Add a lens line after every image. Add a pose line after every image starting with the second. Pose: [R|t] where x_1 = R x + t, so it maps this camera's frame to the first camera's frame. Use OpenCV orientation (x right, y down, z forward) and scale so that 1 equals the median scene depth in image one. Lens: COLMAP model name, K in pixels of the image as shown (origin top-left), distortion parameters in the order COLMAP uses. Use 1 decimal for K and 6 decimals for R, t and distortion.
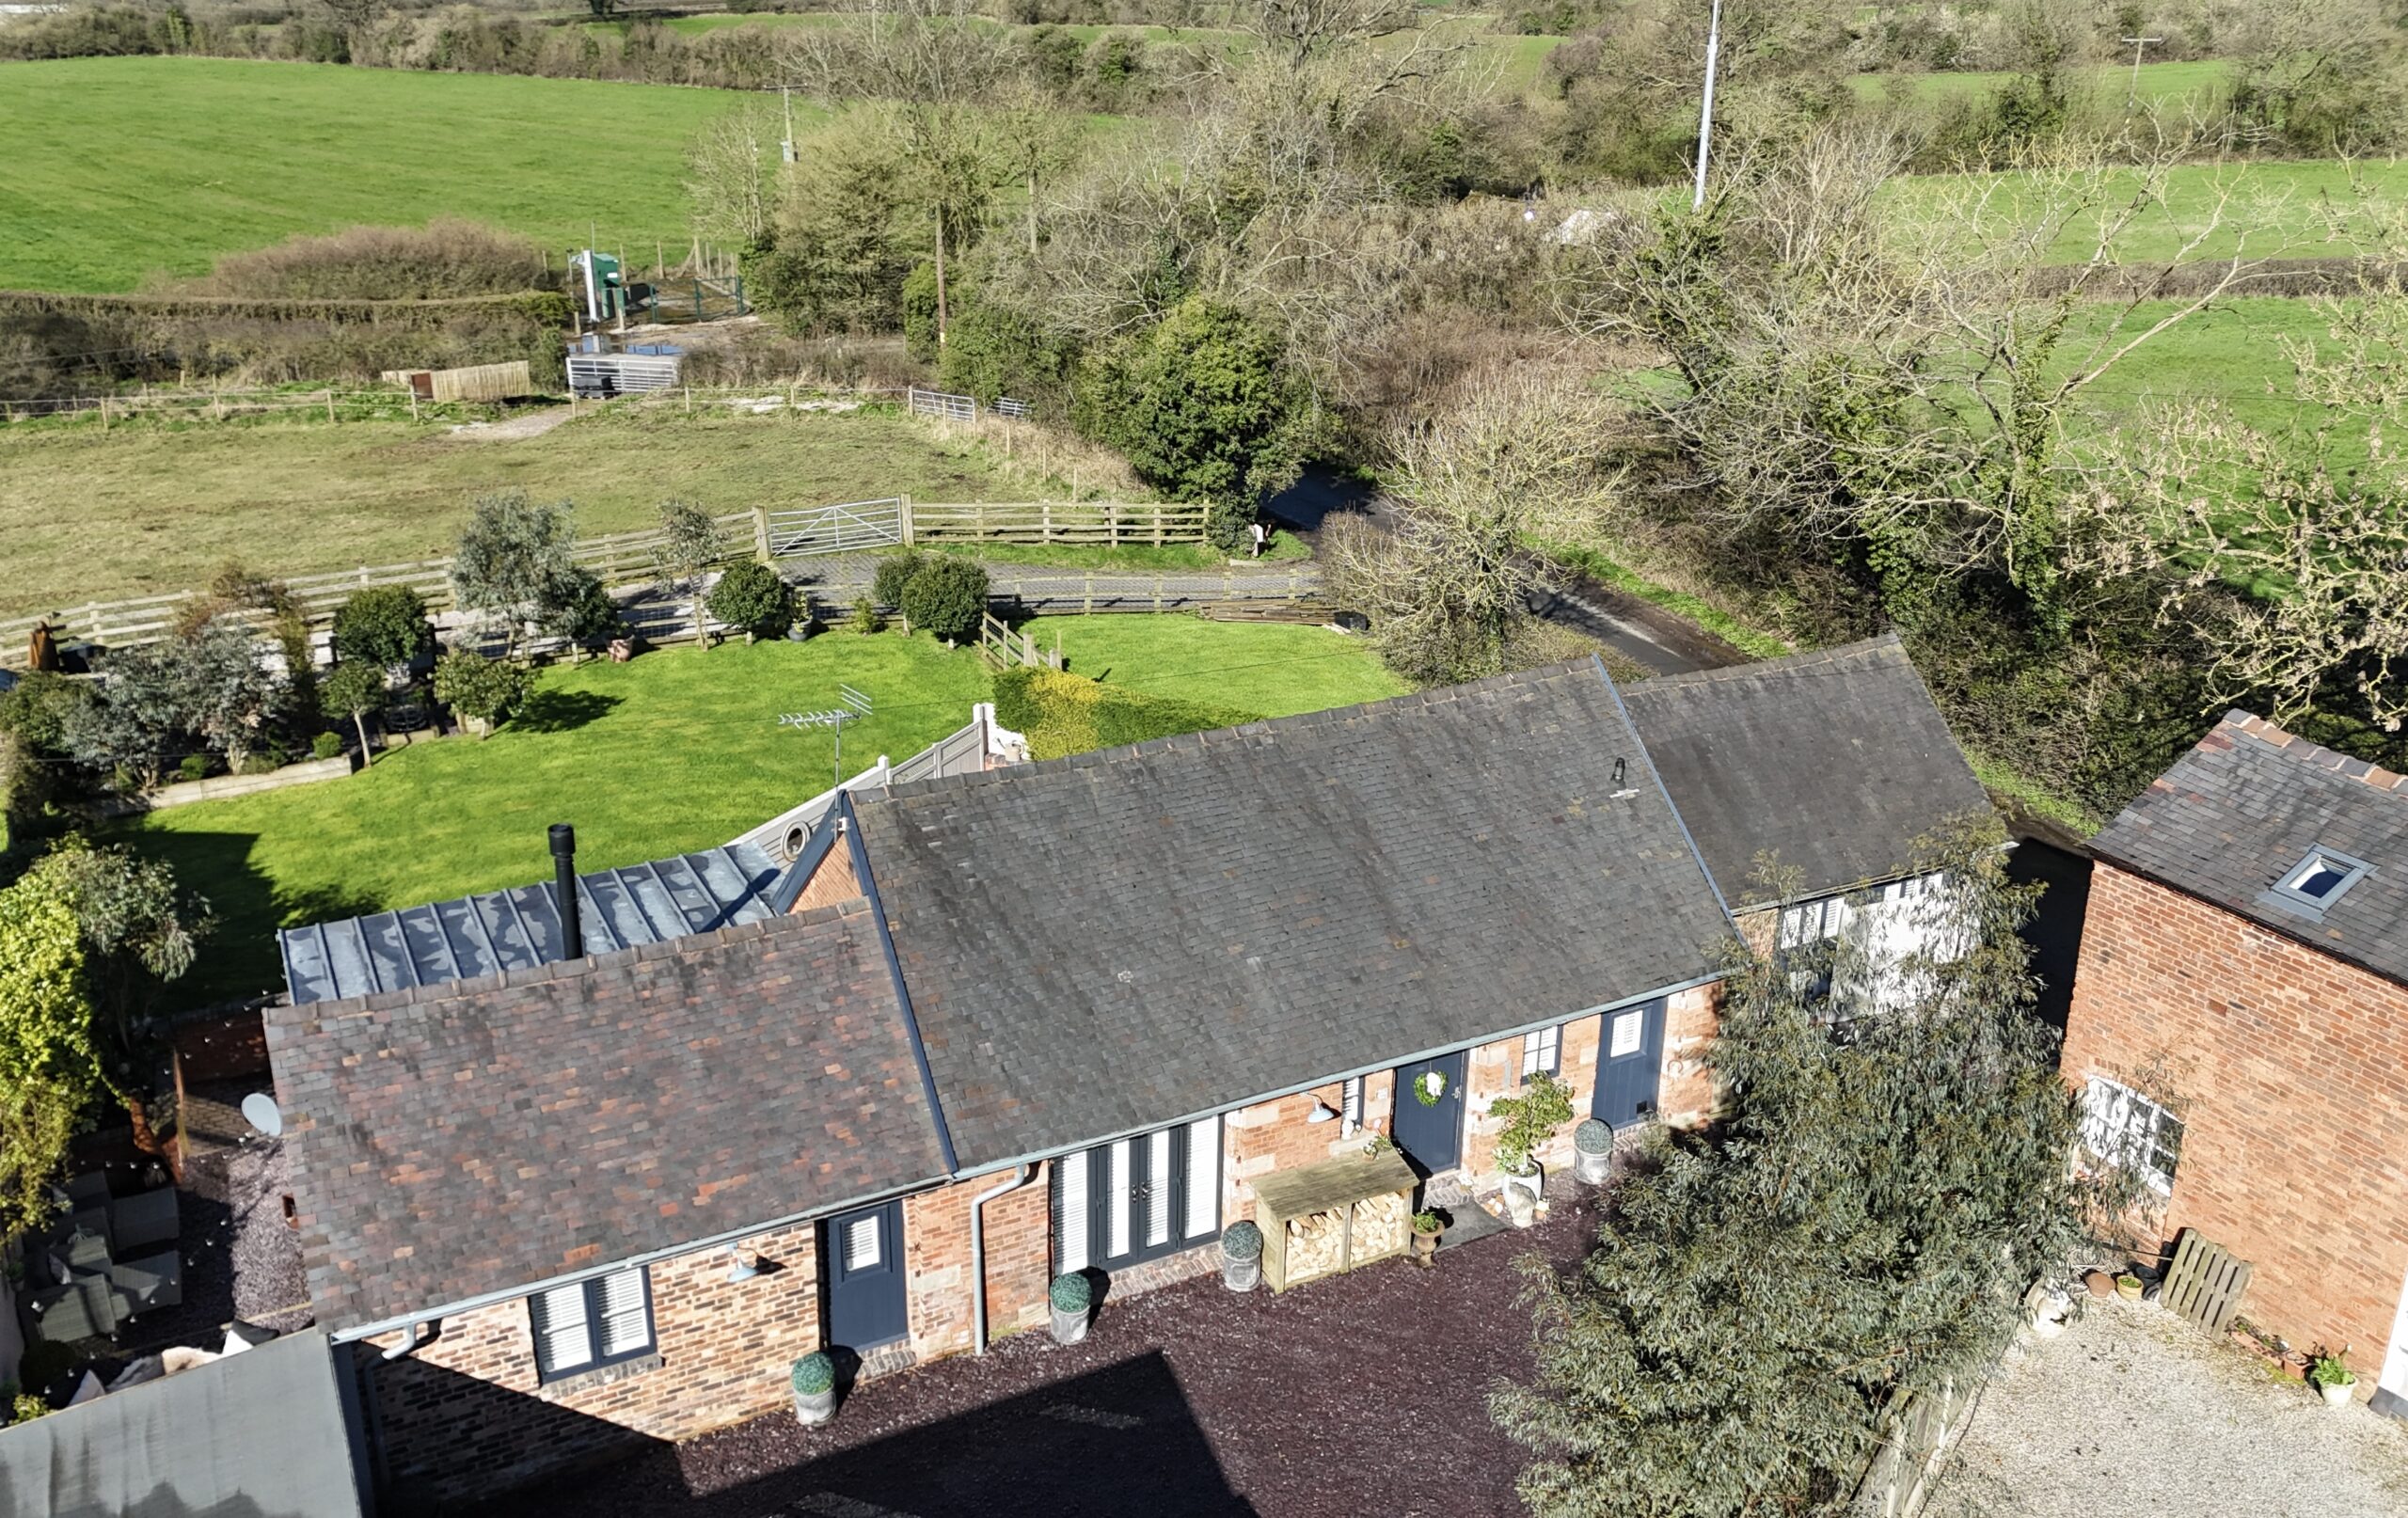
lens RADIAL K [[2053.9, 0, 1204.0], [0, 2053.9, 759.0], [0, 0, 1]] dist [0.004501, 0.002078]
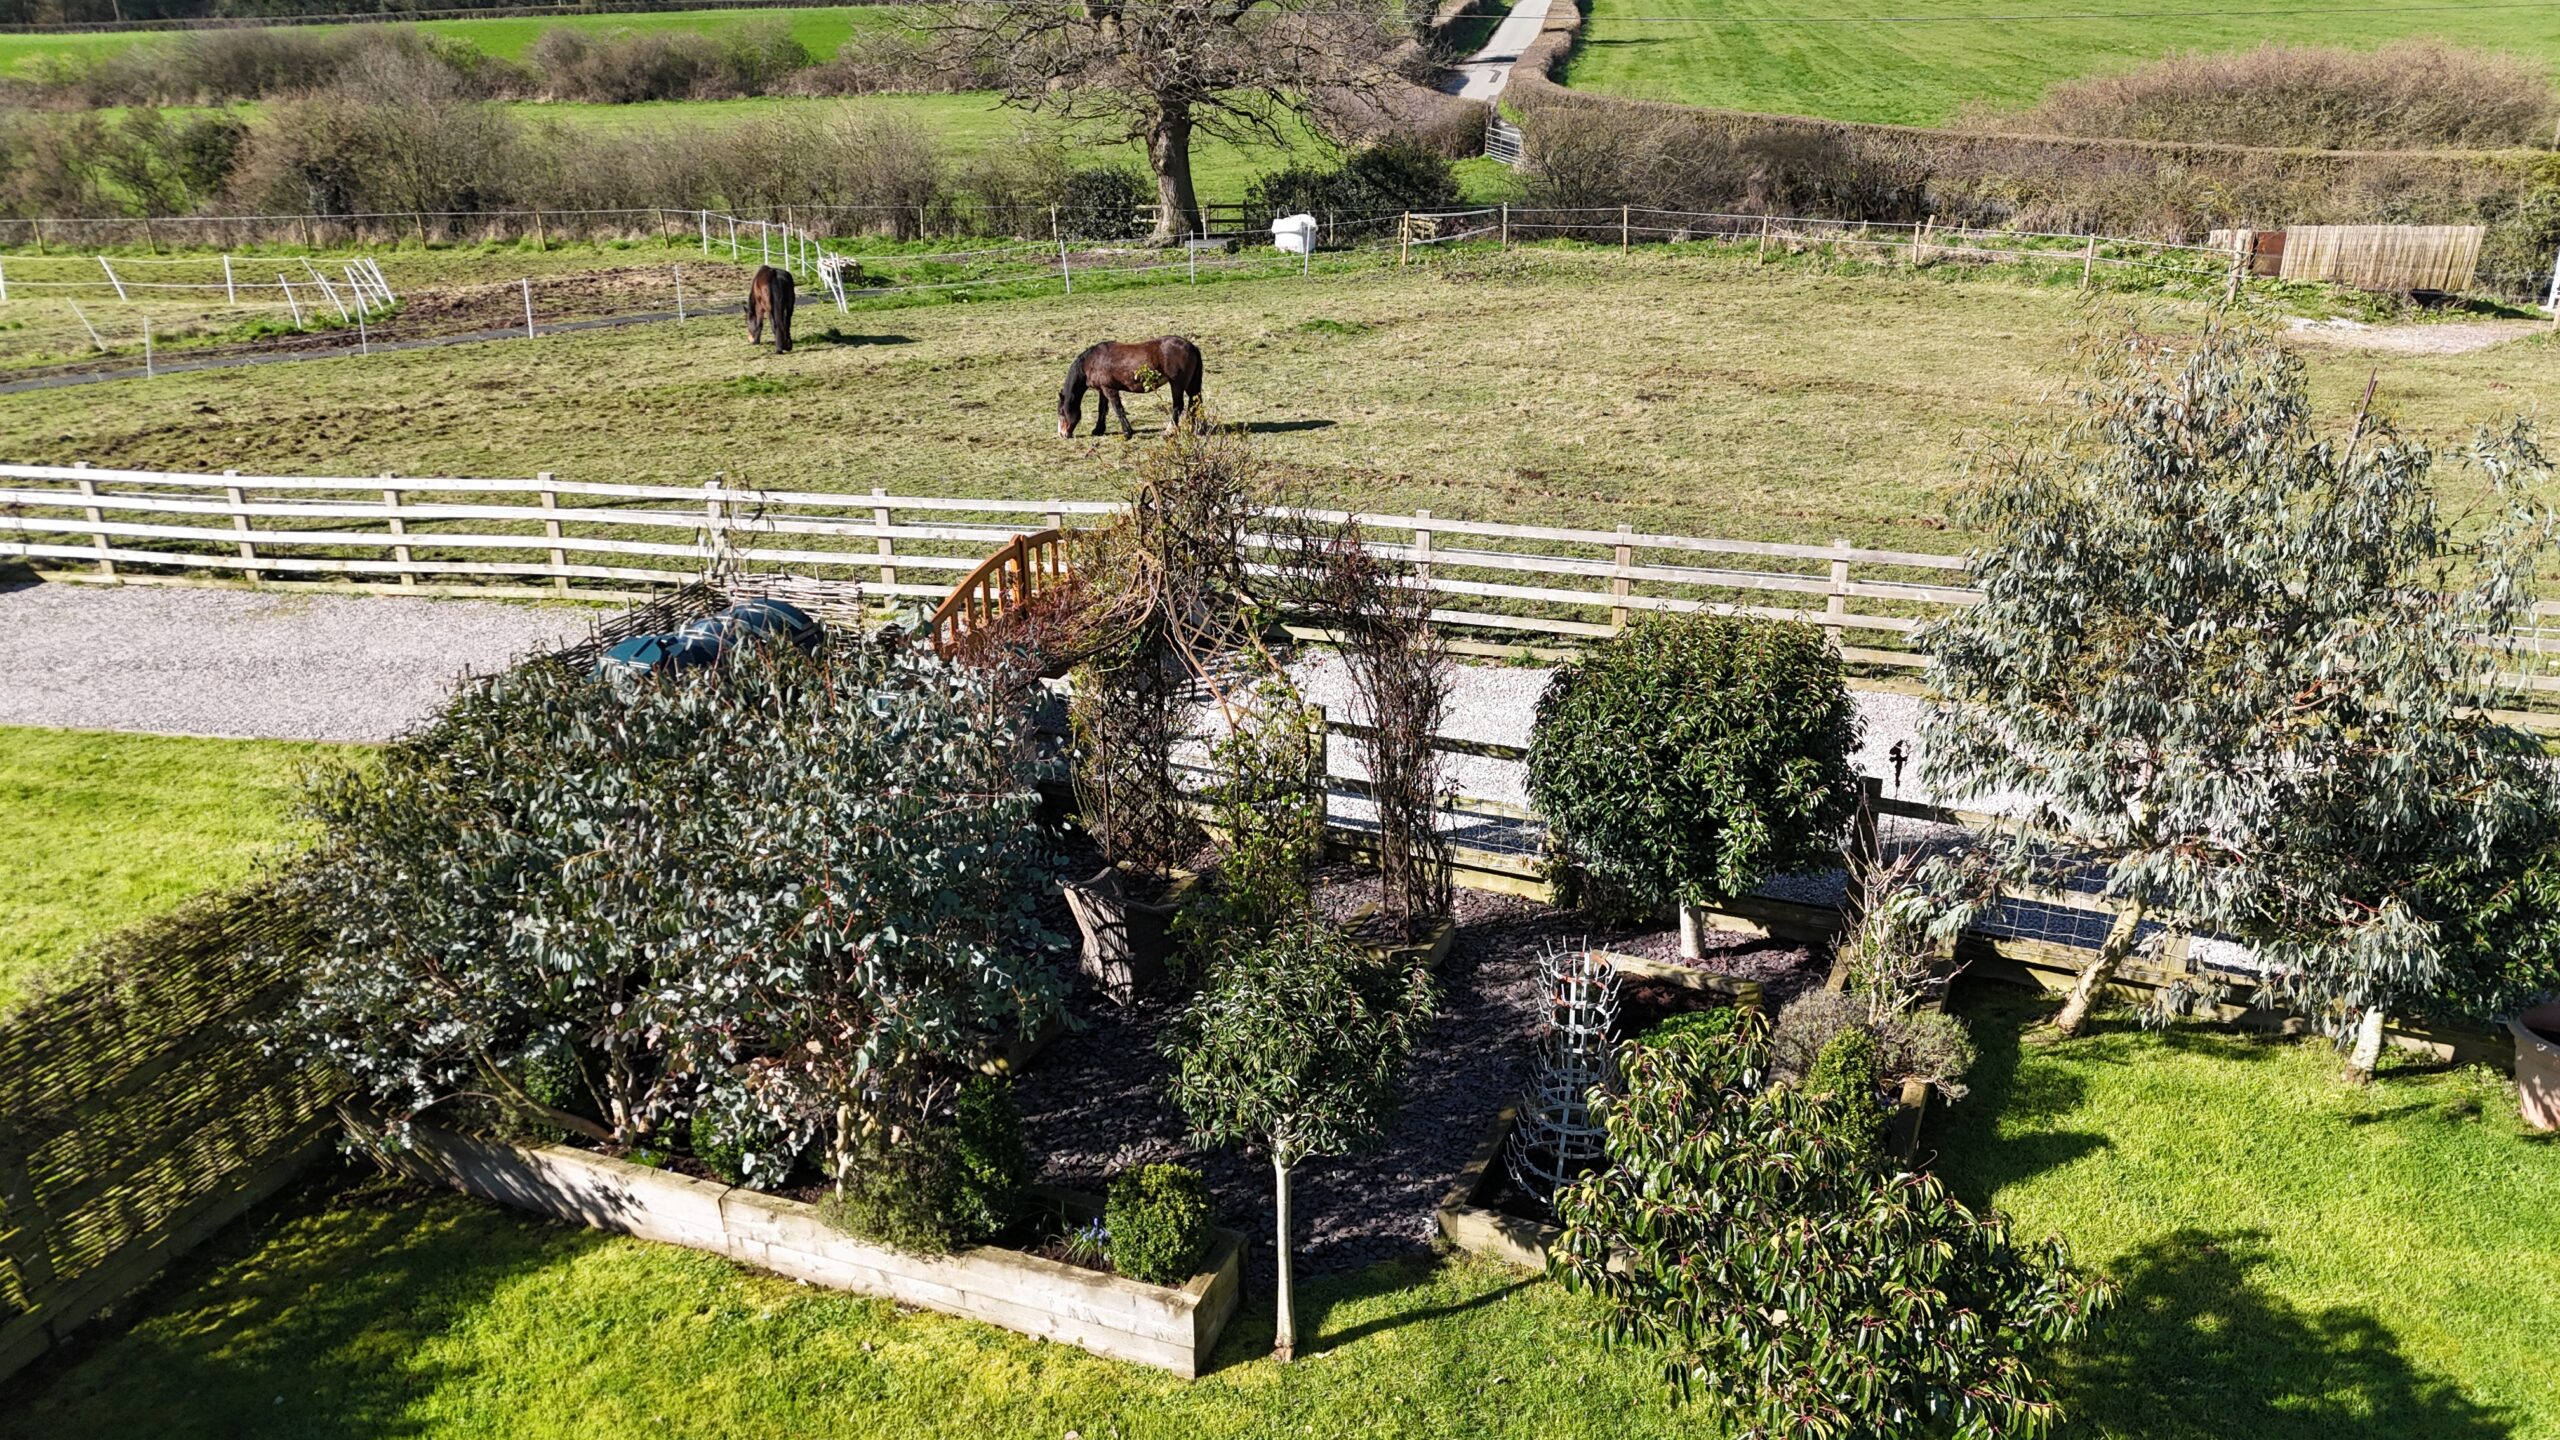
lens RADIAL K [[1864.4, 0, 1280.0], [0, 1864.4, 720.0], [0, 0, 1]] dist [0.040676, -0.003634]
pose [[0.644960, 0.265626, -0.716568, -0.143059], [-0.254675, 0.958759, 0.126180, -0.050902], [0.720533, 0.101111, 0.686009, 0.448540]]
